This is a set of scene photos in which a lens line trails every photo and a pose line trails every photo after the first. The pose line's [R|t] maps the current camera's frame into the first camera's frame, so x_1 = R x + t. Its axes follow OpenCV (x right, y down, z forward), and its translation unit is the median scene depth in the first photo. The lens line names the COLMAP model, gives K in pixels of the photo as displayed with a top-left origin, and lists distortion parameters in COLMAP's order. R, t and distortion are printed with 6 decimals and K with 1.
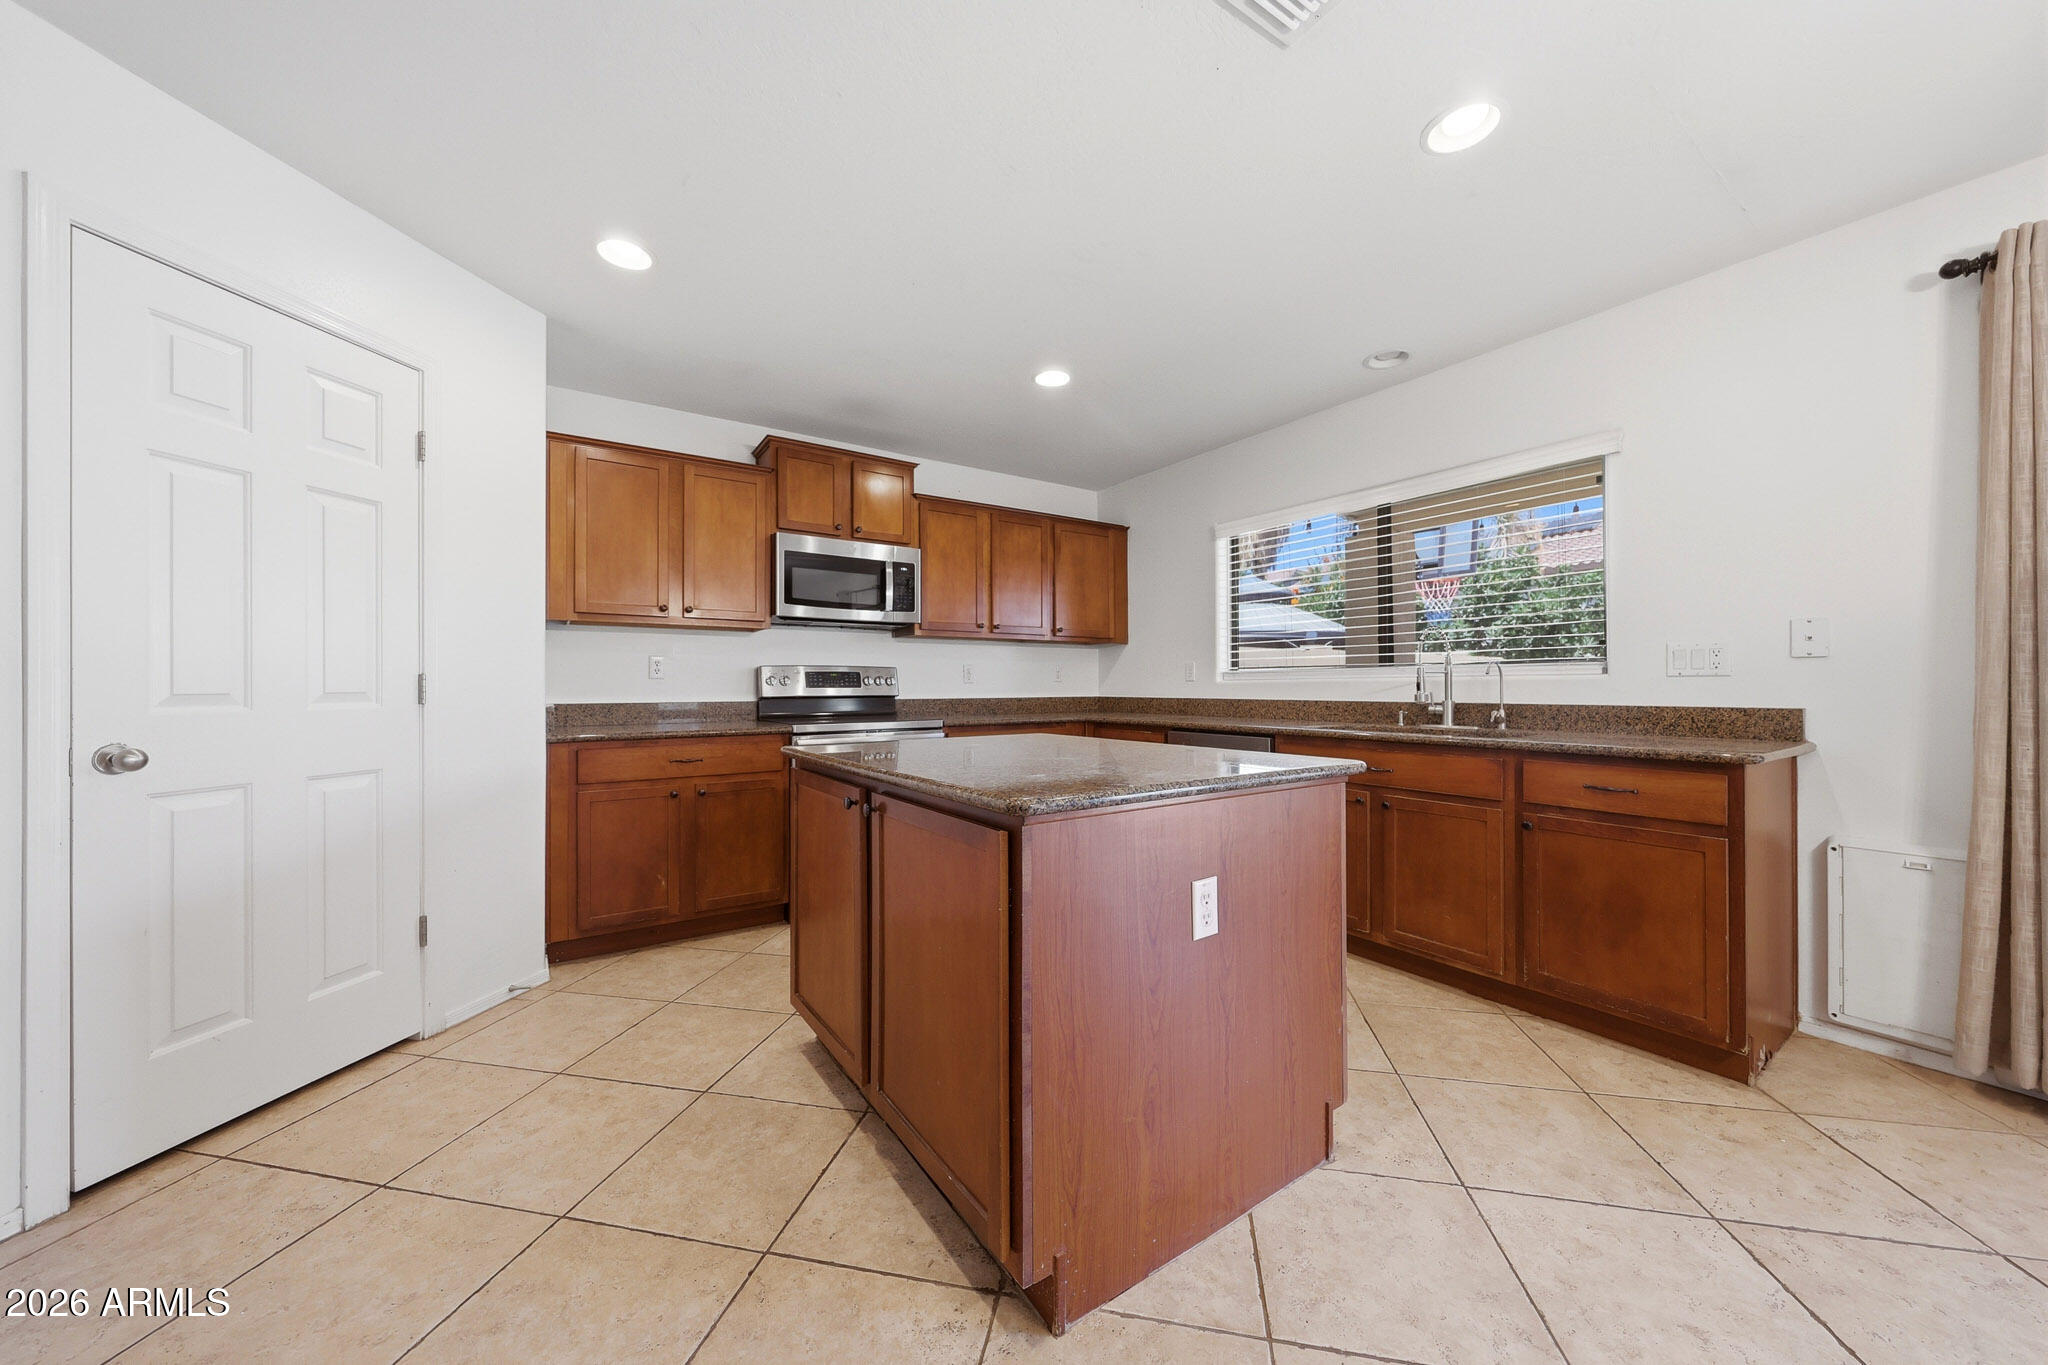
lens RADIAL K [[715.1, 0, 1024.0], [0, 715.1, 682.5], [0, 0, 1]] dist [-0.000425, -0.000201]
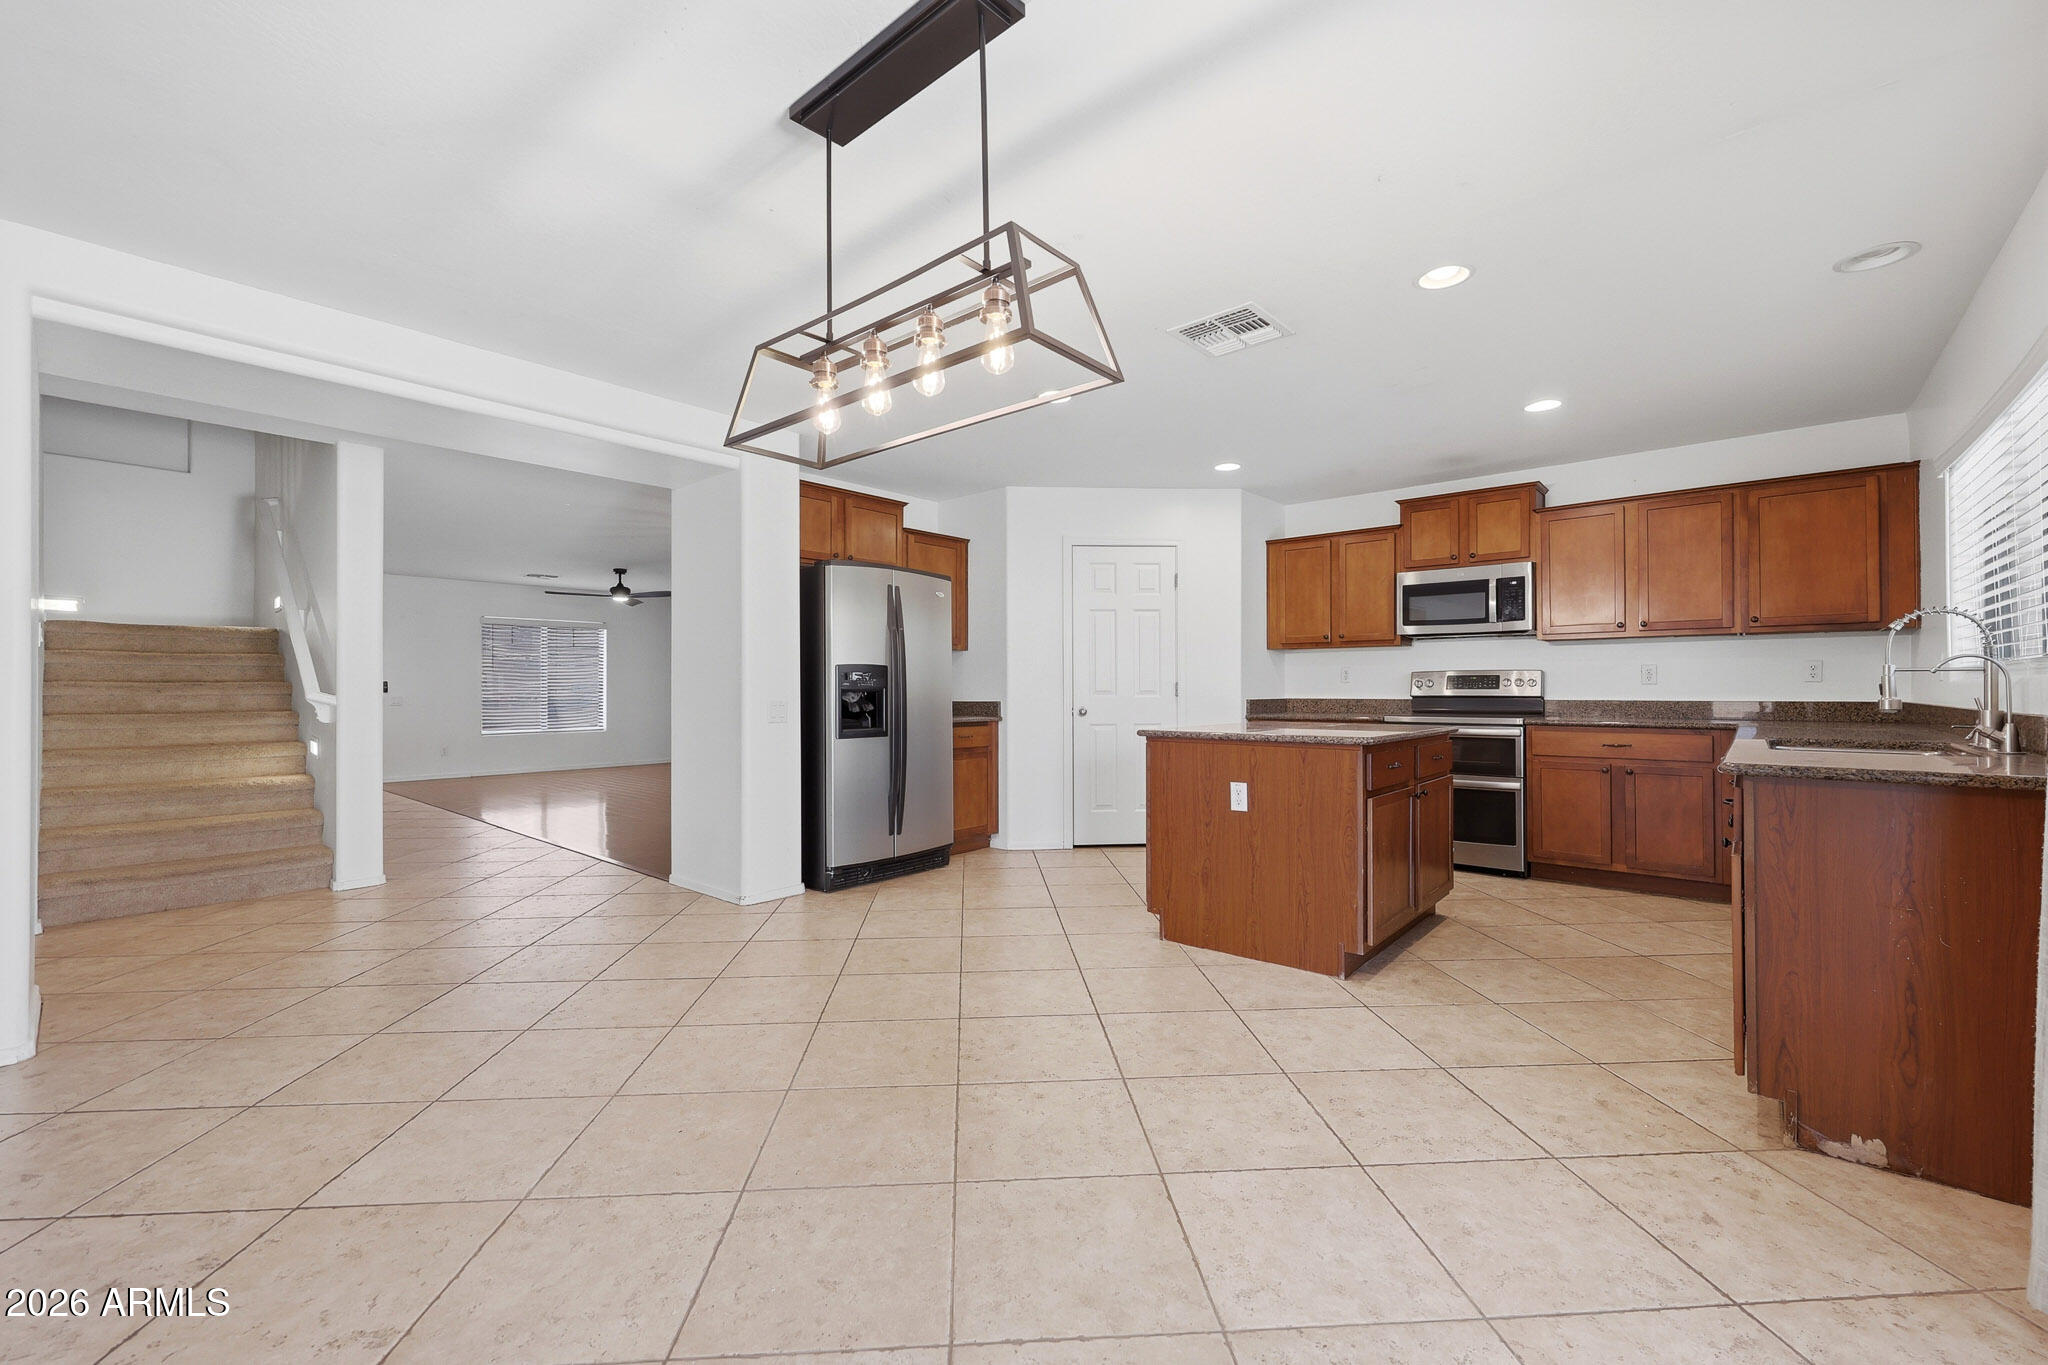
lens RADIAL K [[836.1, 0, 1015.6], [0, 836.1, 687.5], [0, 0, 1]] dist [0.000041, 0.000105]
pose [[0.260480, 0.002251, -0.965477, 1.054906], [0.007524, 0.999962, 0.004361, -0.007936], [0.965450, -0.008400, 0.260453, -0.109072]]
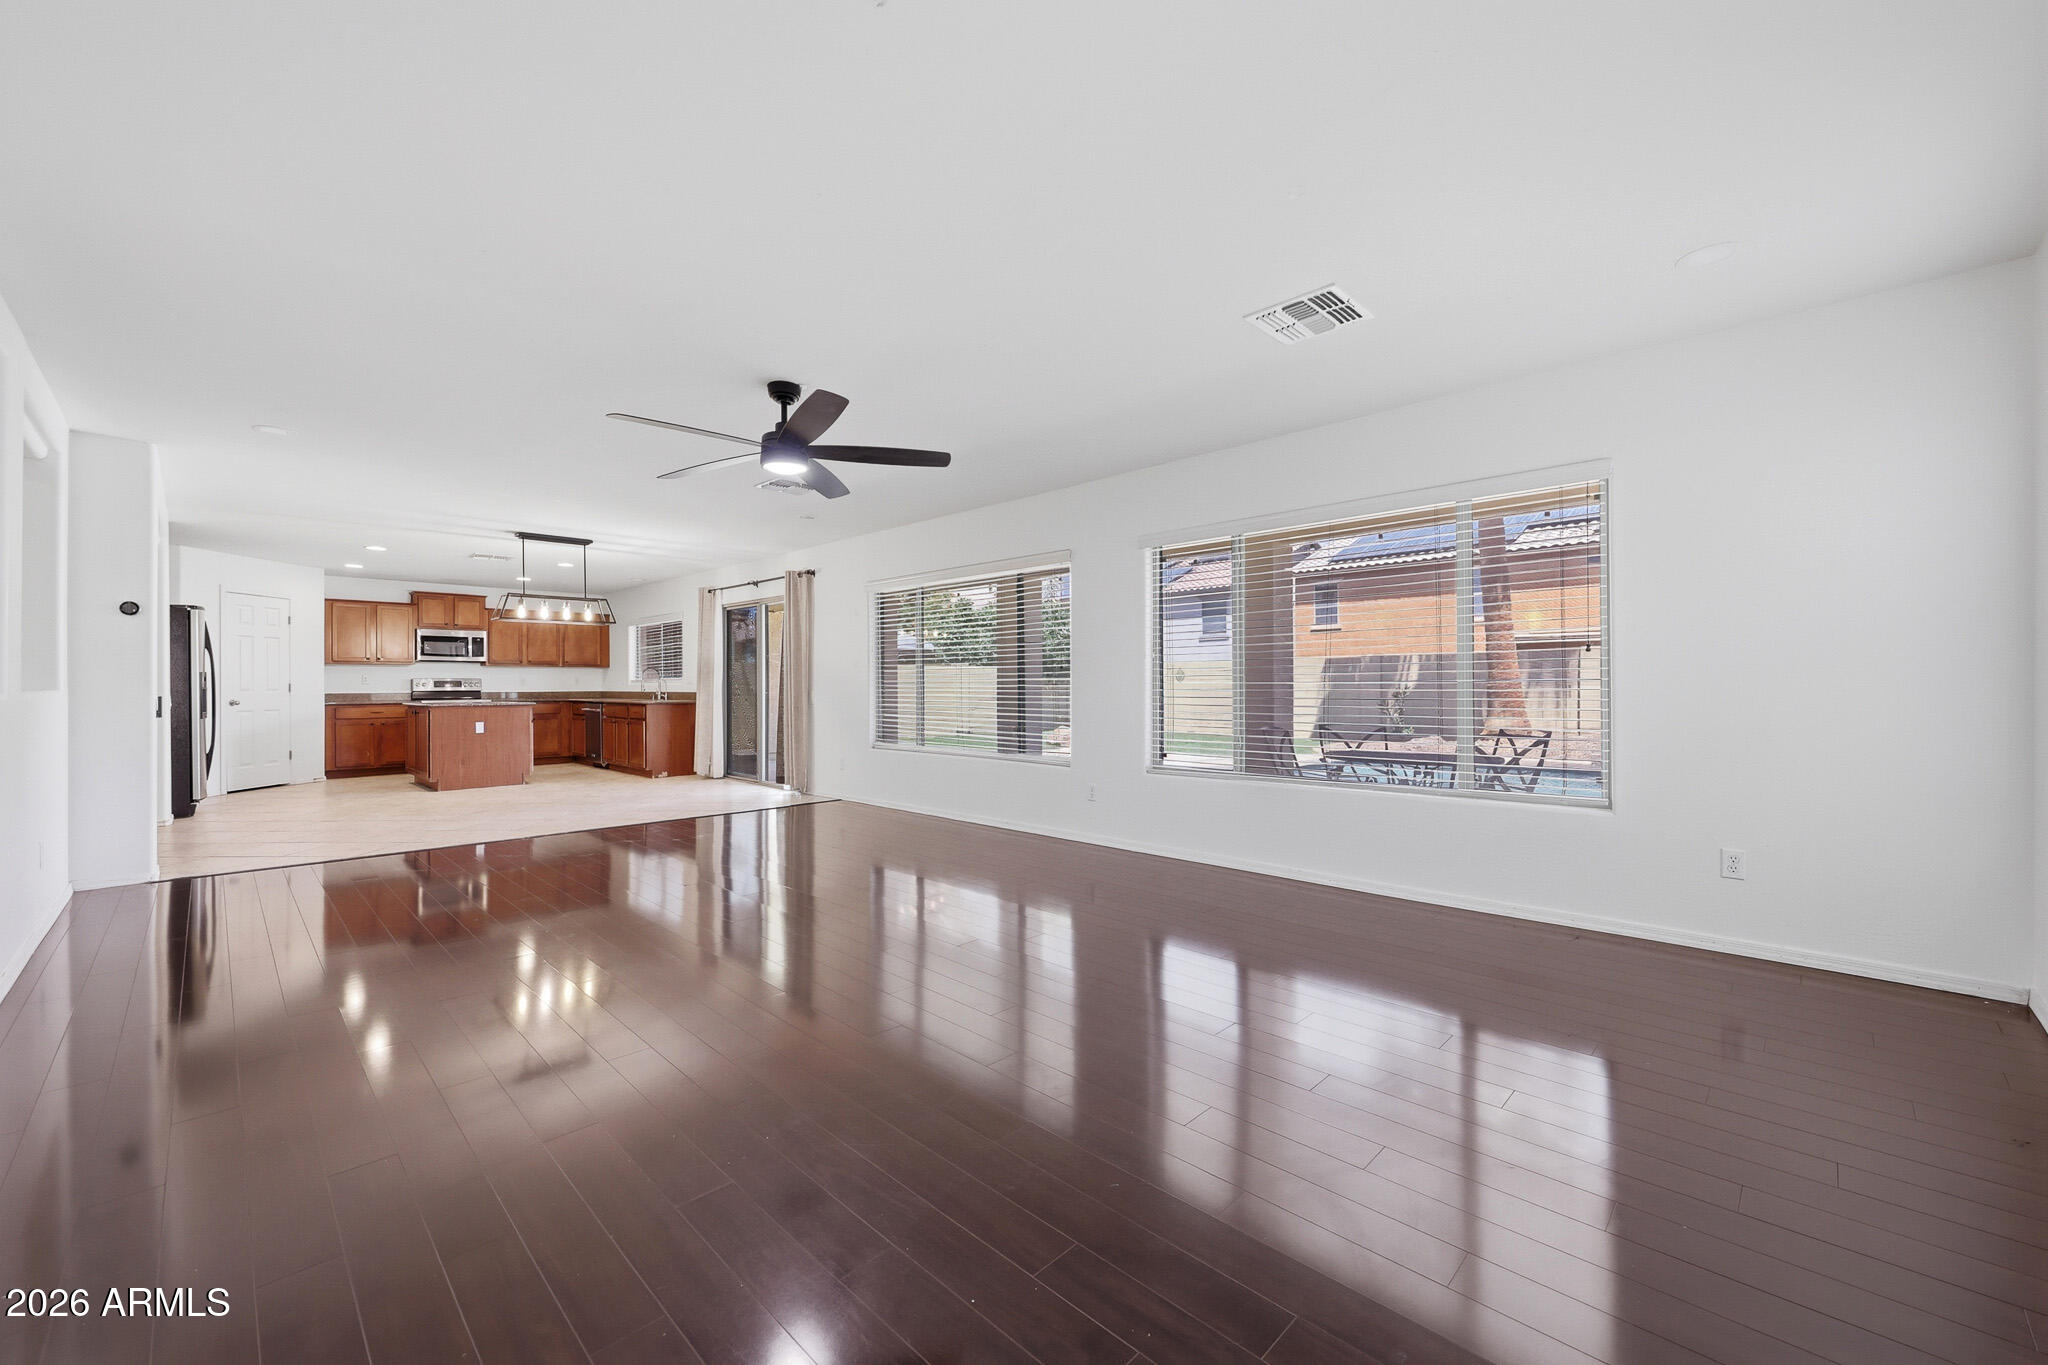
lens RADIAL K [[809.3, 0, 1024.0], [0, 809.3, 682.5], [0, 0, 1]] dist [-0.002330, -0.000082]
pose [[0.979025, -0.000471, 0.203741, 1.332198], [0.000049, 0.999998, 0.002076, -0.018041], [-0.203741, -0.002022, 0.979023, -2.557112]]
